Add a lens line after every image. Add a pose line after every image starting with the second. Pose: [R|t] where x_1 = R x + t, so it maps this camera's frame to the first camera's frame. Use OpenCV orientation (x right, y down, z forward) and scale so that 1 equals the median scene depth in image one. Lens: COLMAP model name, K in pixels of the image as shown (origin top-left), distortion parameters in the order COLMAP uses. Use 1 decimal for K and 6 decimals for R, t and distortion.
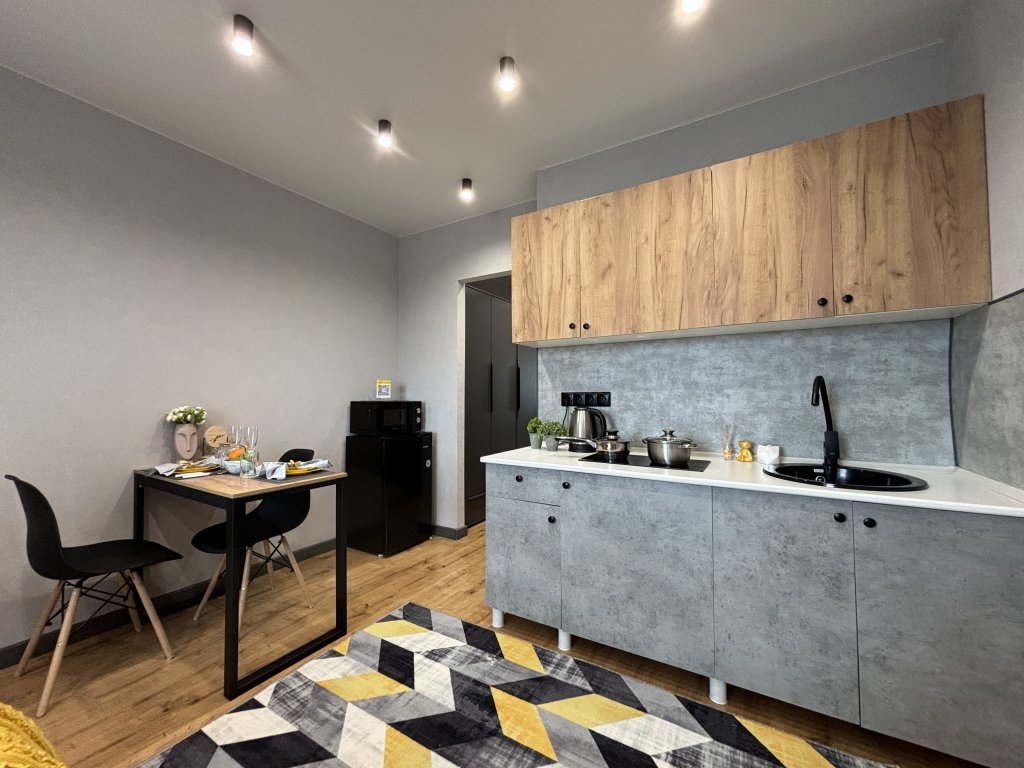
lens RADIAL K [[412.8, 0, 508.2], [0, 412.8, 382.3], [0, 0, 1]] dist [-0.005186, 0.001694]
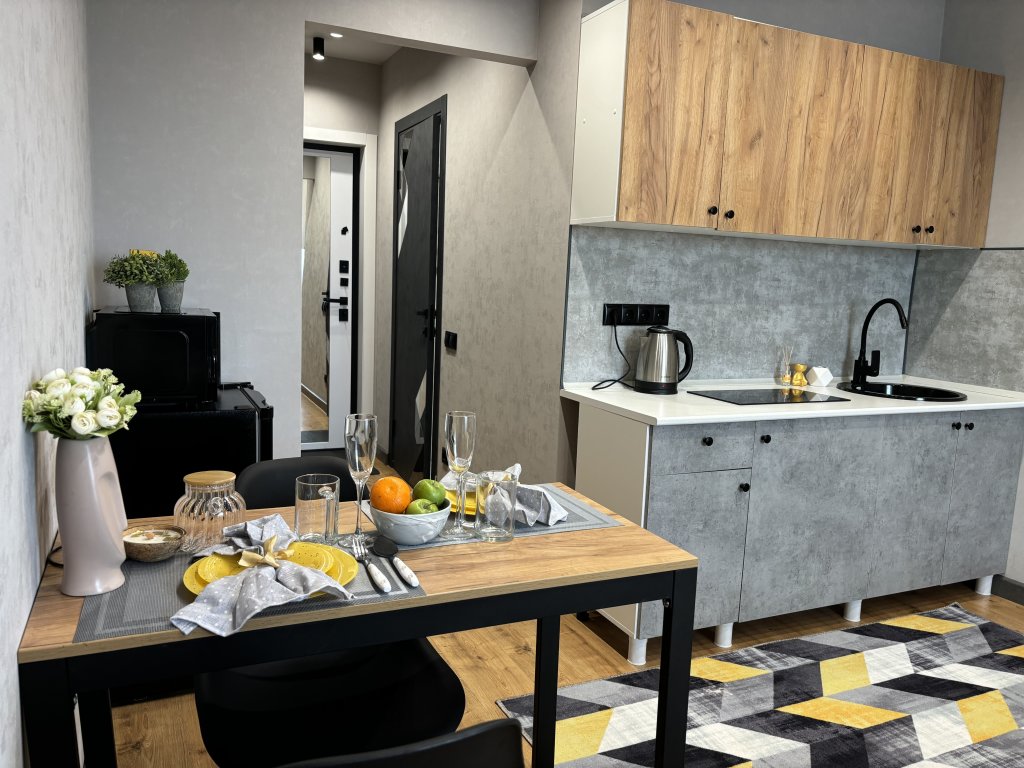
lens RADIAL K [[772.4, 0, 501.4], [0, 772.4, 382.5], [0, 0, 1]] dist [0.050333, -0.054435]
pose [[0.556195, -0.087610, 0.826421, -1.298973], [-0.069359, 0.986065, 0.151214, -0.033074], [-0.828153, -0.141424, 0.542367, 0.644574]]
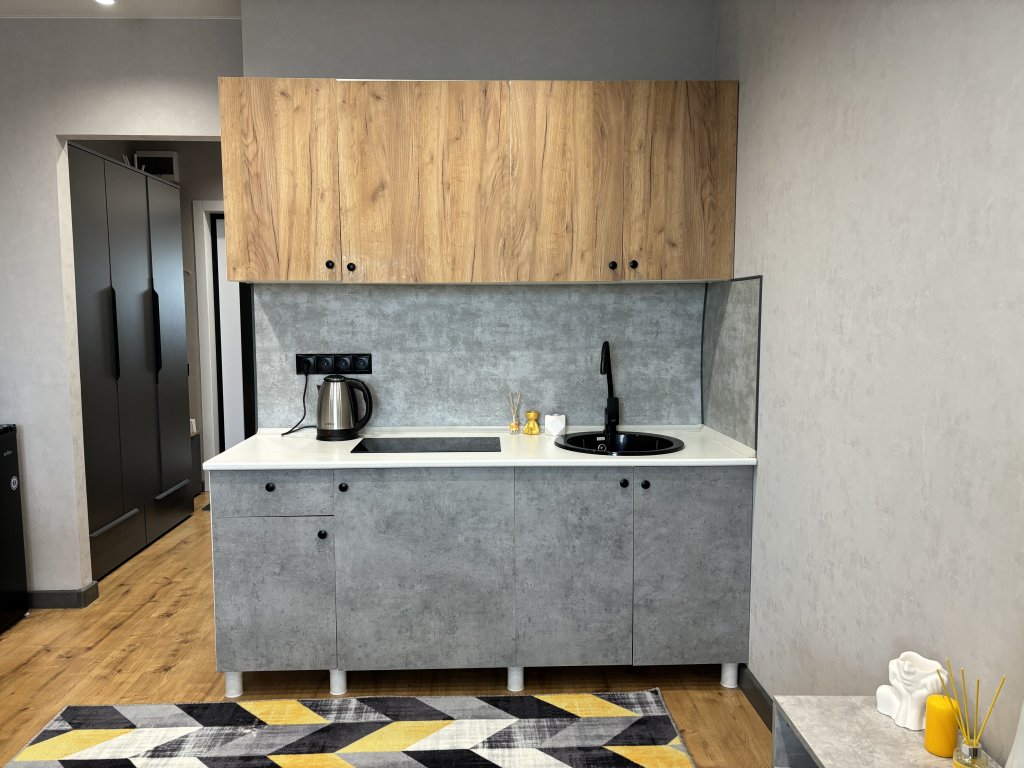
lens RADIAL K [[772.4, 0, 505.7], [0, 772.4, 389.6], [0, 0, 1]] dist [0.050333, -0.054435]
pose [[0.834518, -0.054897, 0.548239, -0.383881], [-0.017186, 0.991946, 0.125488, -0.112852], [-0.550713, -0.114144, 0.826853, -0.328115]]
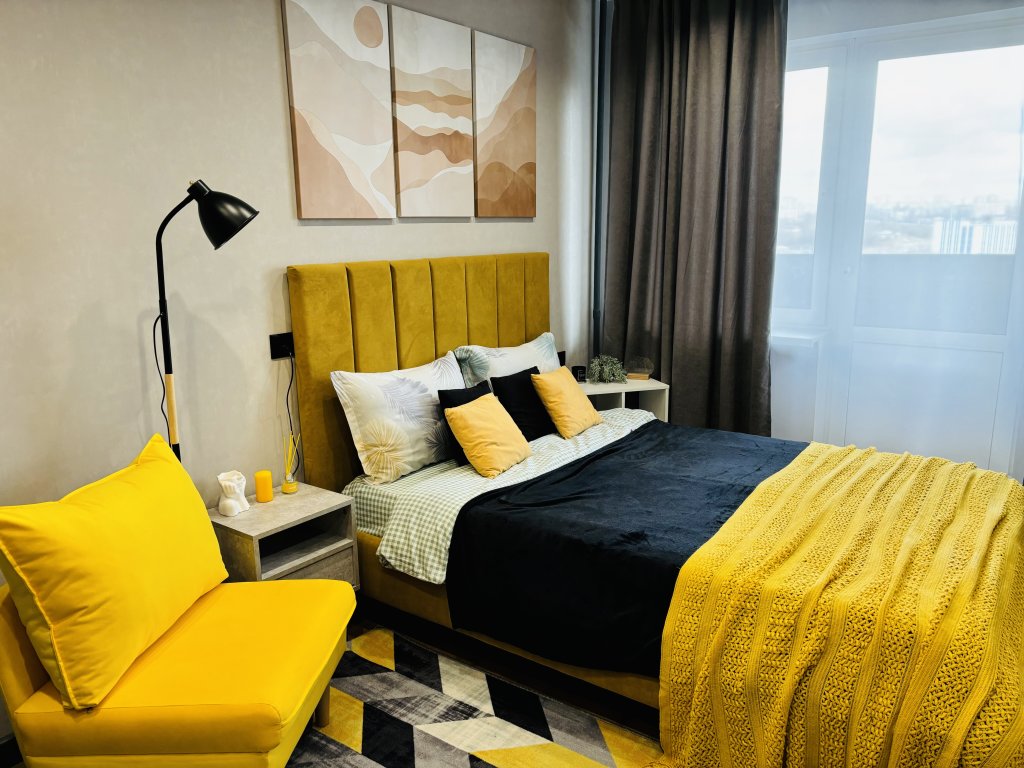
lens RADIAL K [[772.4, 0, 517.4], [0, 772.4, 391.3], [0, 0, 1]] dist [0.050333, -0.054435]
pose [[-0.997337, -0.005774, 0.072695, -0.357205], [0.007904, 0.982428, 0.186475, -0.093439], [-0.072494, 0.186553, -0.979767, 2.149576]]
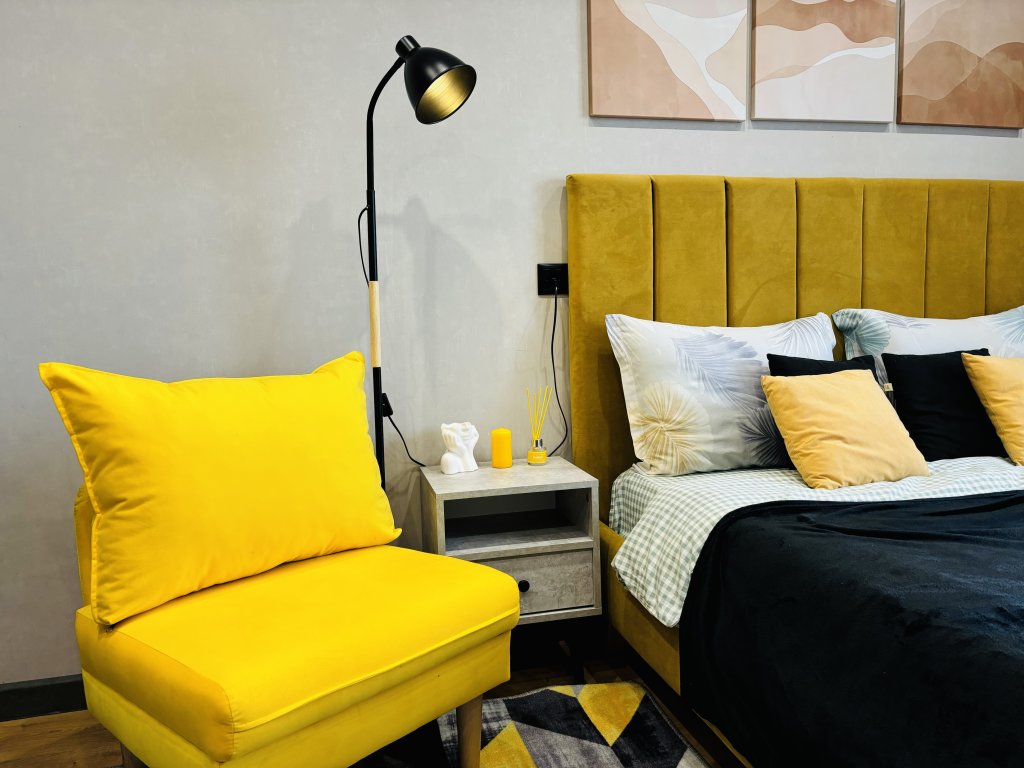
lens RADIAL K [[772.4, 0, 505.1], [0, 772.4, 387.2], [0, 0, 1]] dist [0.050333, -0.054435]
pose [[-0.721875, -0.058899, 0.689513, -0.559356], [0.006108, 0.995790, 0.091455, 0.149715], [-0.691997, 0.070230, -0.718476, 1.610709]]
